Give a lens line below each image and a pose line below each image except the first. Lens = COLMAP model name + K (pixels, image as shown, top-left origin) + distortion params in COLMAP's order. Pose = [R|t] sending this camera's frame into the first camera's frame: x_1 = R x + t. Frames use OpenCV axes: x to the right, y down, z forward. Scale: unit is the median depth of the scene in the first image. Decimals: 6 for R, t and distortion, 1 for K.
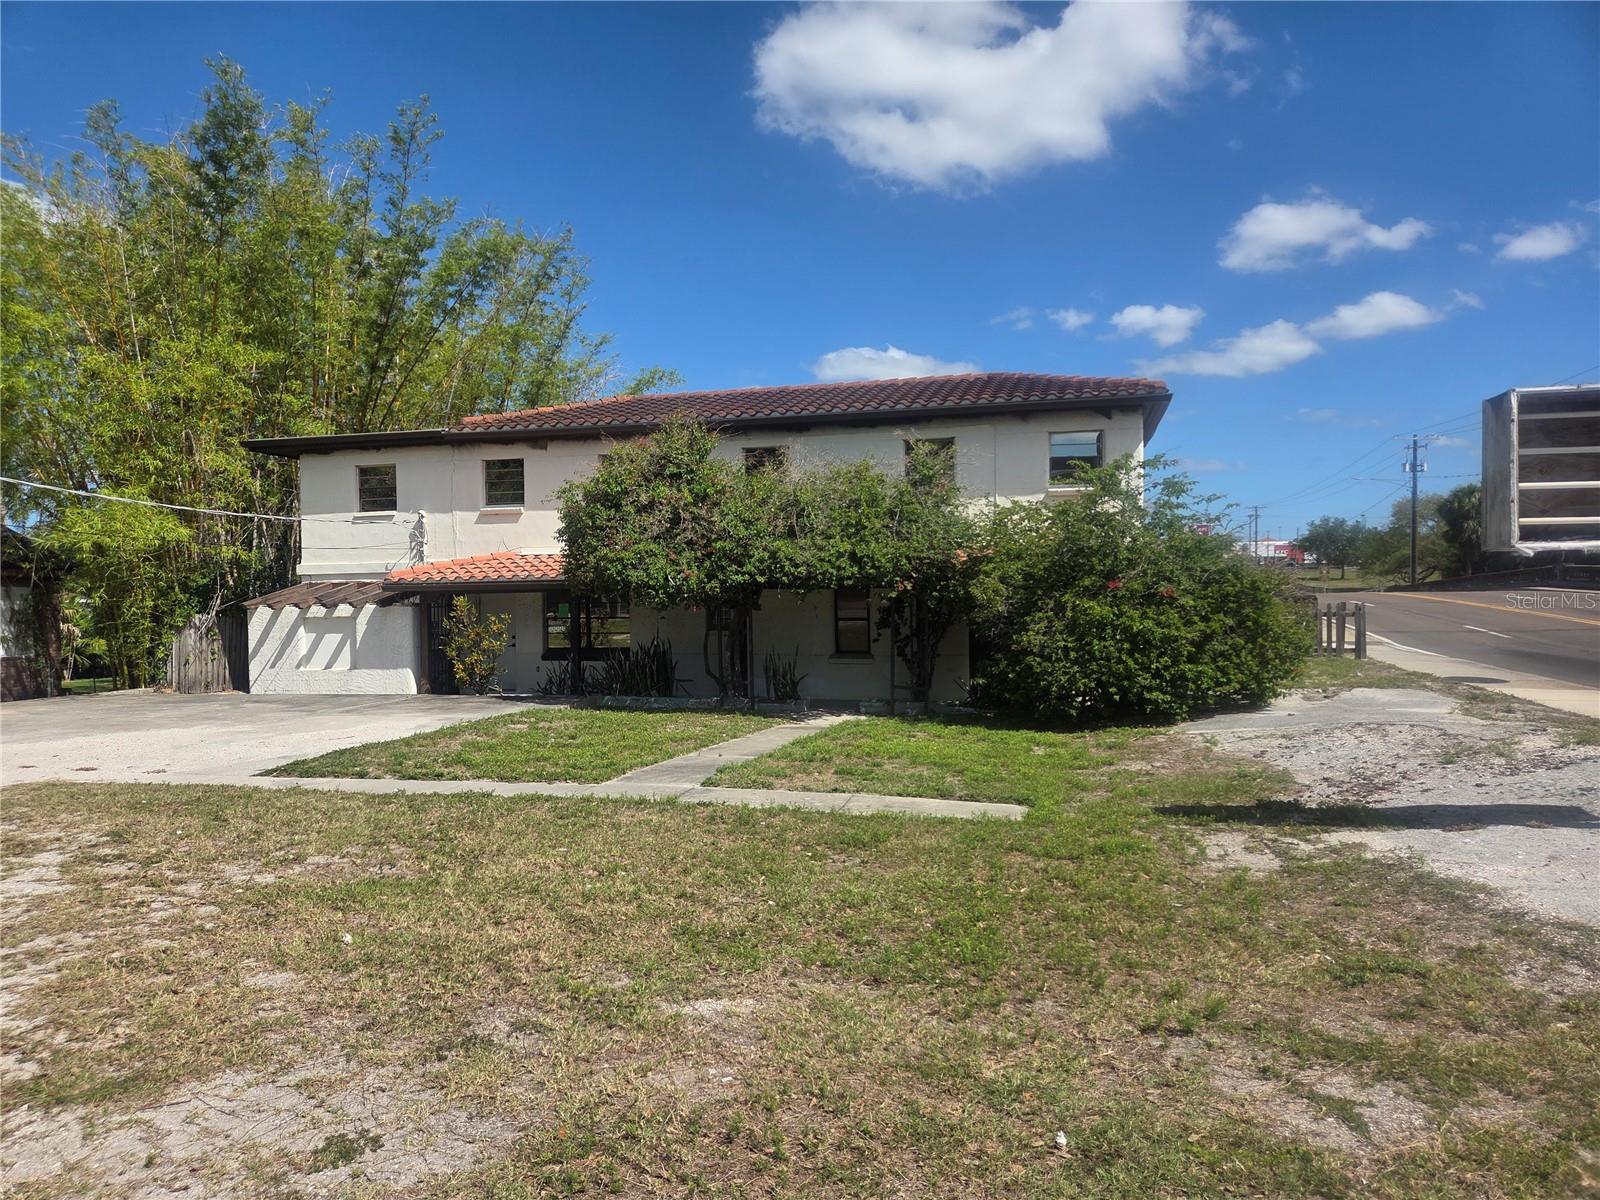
lens RADIAL K [[1064.2, 0, 800.0], [0, 1064.2, 600.0], [0, 0, 1]] dist [0.039653, -0.000776]
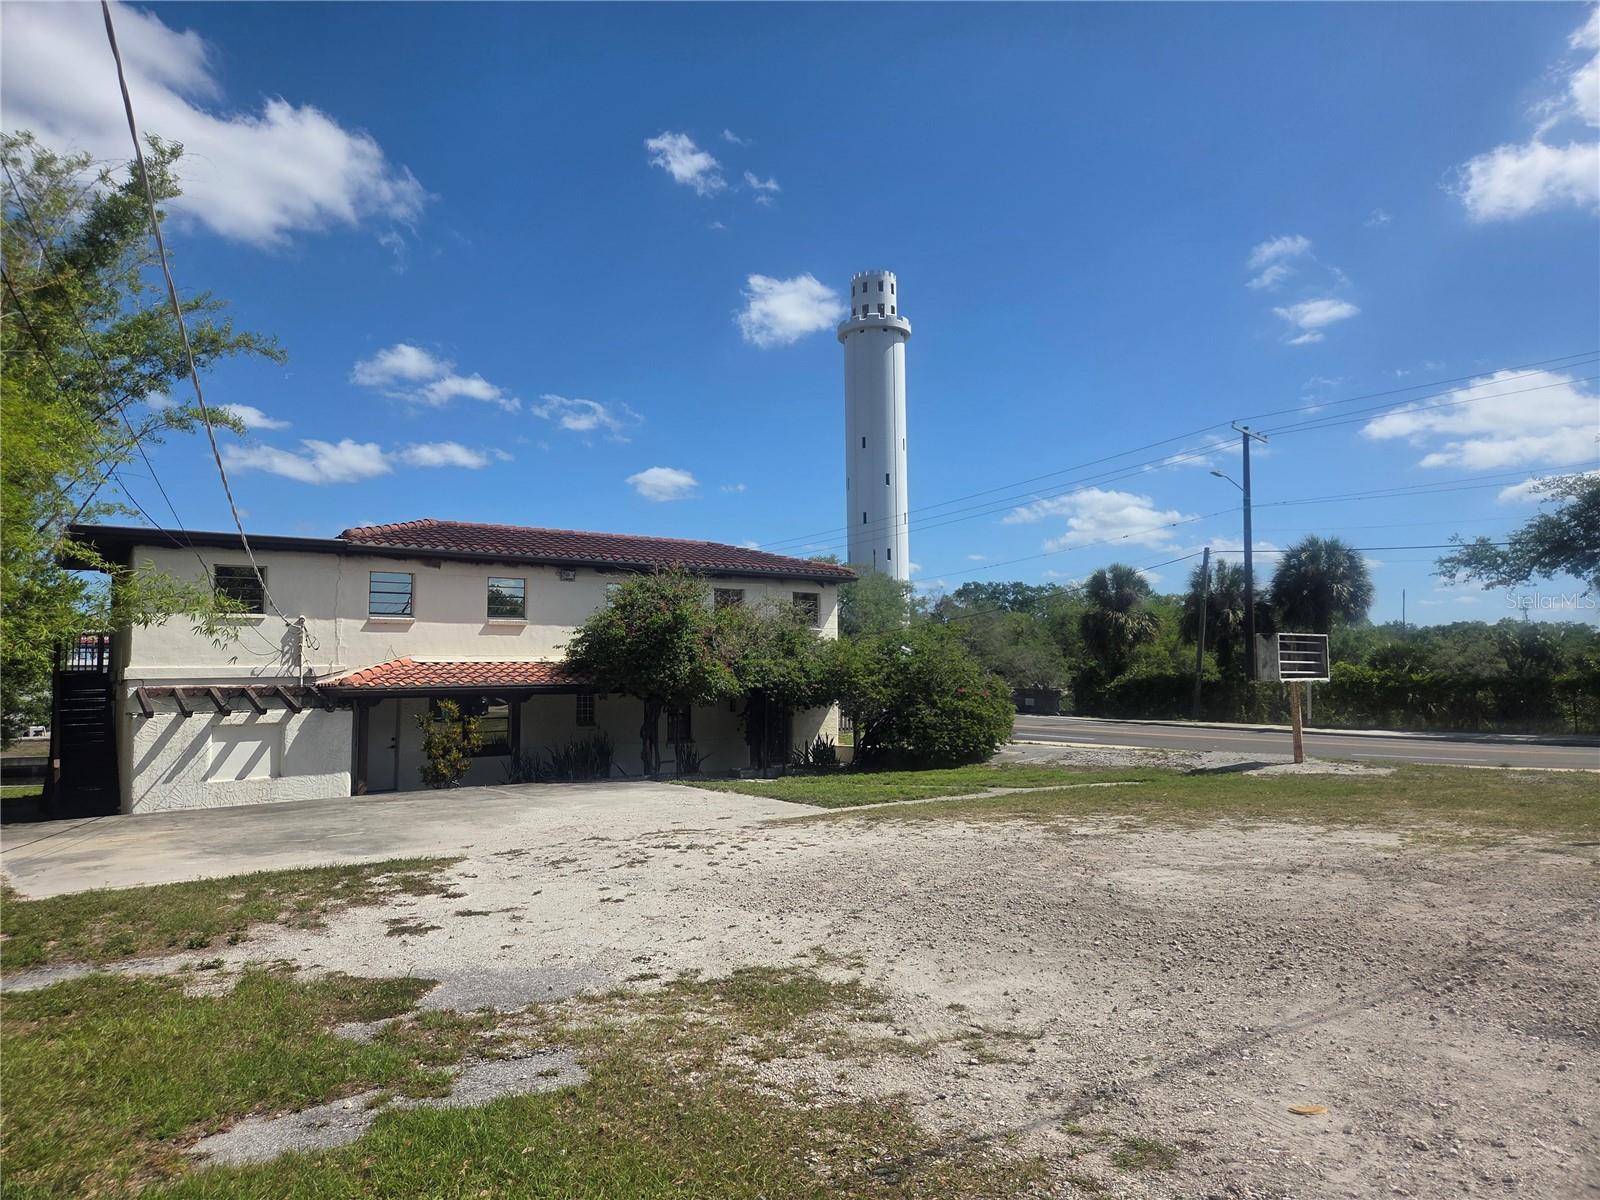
lens RADIAL K [[1064.2, 0, 800.0], [0, 1064.2, 600.0], [0, 0, 1]] dist [0.039653, -0.000776]
pose [[0.639939, 0.062280, 0.765898, -0.864925], [0.010210, 0.995933, -0.089516, -0.003377], [-0.768358, 0.065105, 0.636701, -0.002031]]
